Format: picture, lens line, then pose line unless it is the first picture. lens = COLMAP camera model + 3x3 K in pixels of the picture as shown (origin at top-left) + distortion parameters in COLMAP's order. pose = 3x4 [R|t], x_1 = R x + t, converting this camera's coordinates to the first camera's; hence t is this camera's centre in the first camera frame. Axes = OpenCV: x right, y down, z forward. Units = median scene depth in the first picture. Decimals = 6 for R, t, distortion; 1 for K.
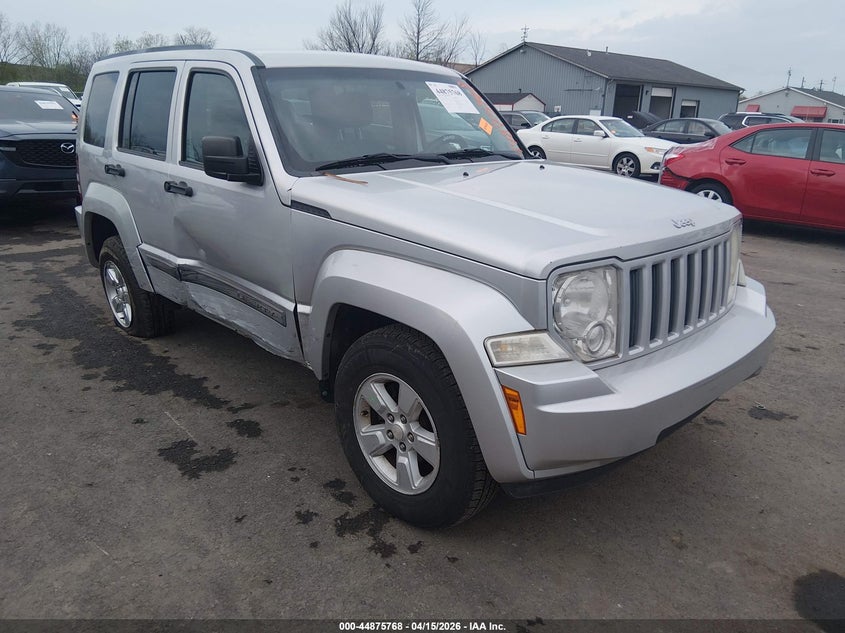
lens RADIAL K [[682.9, 0, 423.3], [0, 682.9, 305.0], [0, 0, 1]] dist [0.132689, -0.237797]
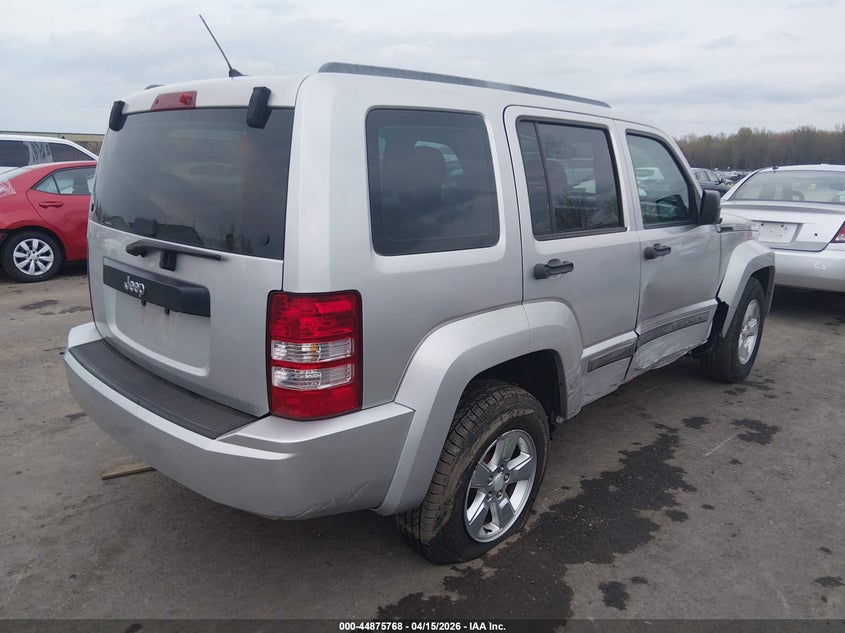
lens RADIAL K [[682.9, 0, 423.3], [0, 682.9, 305.0], [0, 0, 1]] dist [0.132689, -0.237797]
pose [[-0.132846, -0.216701, 0.967157, -1.428728], [0.247891, 0.937528, 0.244112, -0.470523], [-0.959636, 0.272179, -0.070829, 1.585917]]
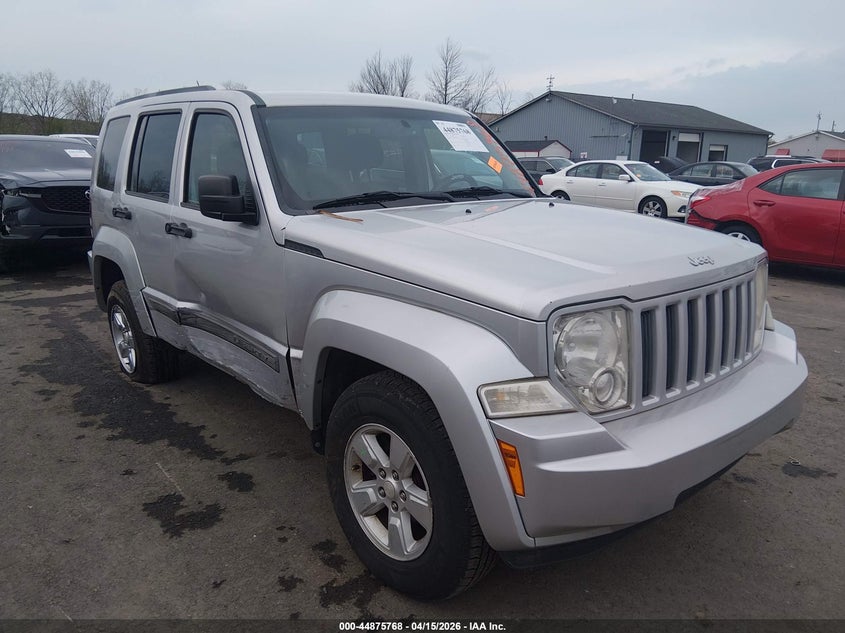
lens RADIAL K [[682.9, 0, 423.3], [0, 682.9, 305.0], [0, 0, 1]] dist [0.132689, -0.237797]
pose [[0.999125, -0.000872, -0.041814, 0.036514], [-0.001898, 0.997808, -0.066150, 0.001034], [0.041780, 0.066171, 0.996933, 0.058812]]
